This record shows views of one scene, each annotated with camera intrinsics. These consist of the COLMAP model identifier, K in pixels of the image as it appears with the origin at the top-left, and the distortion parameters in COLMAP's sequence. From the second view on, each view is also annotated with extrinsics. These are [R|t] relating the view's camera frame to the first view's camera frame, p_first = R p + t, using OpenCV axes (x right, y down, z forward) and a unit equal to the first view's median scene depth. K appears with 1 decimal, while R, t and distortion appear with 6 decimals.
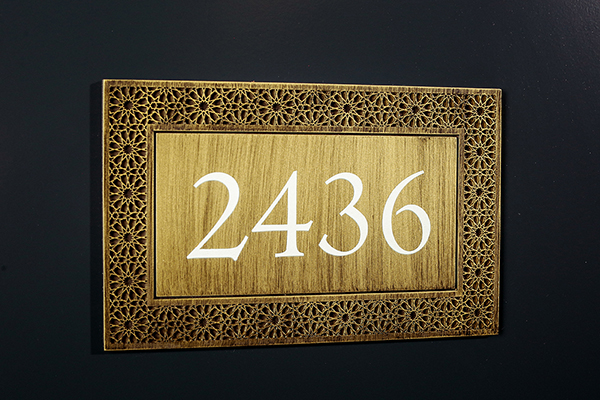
lens RADIAL K [[1081.6, 0, 299.3], [0, 1081.6, 199.8], [0, 0, 1]] dist [-0.139167, 0.000000]
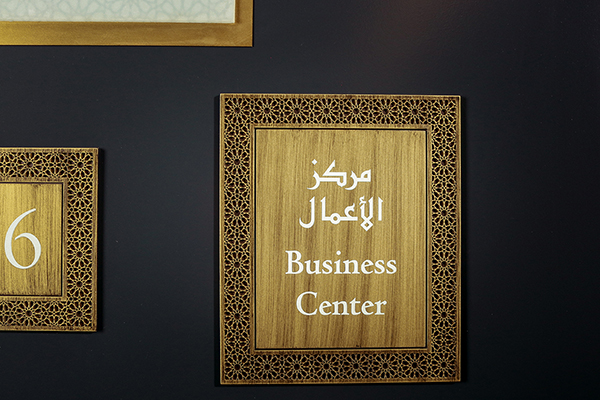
lens RADIAL K [[1081.6, 0, 301.3], [0, 1081.6, 200.3], [0, 0, 1]] dist [-0.139167, 0.000000]
pose [[0.957585, -0.004606, -0.288115, 0.829508], [-0.011497, 0.998465, -0.054172, 0.032702], [0.287923, 0.055187, 0.956062, -0.214177]]
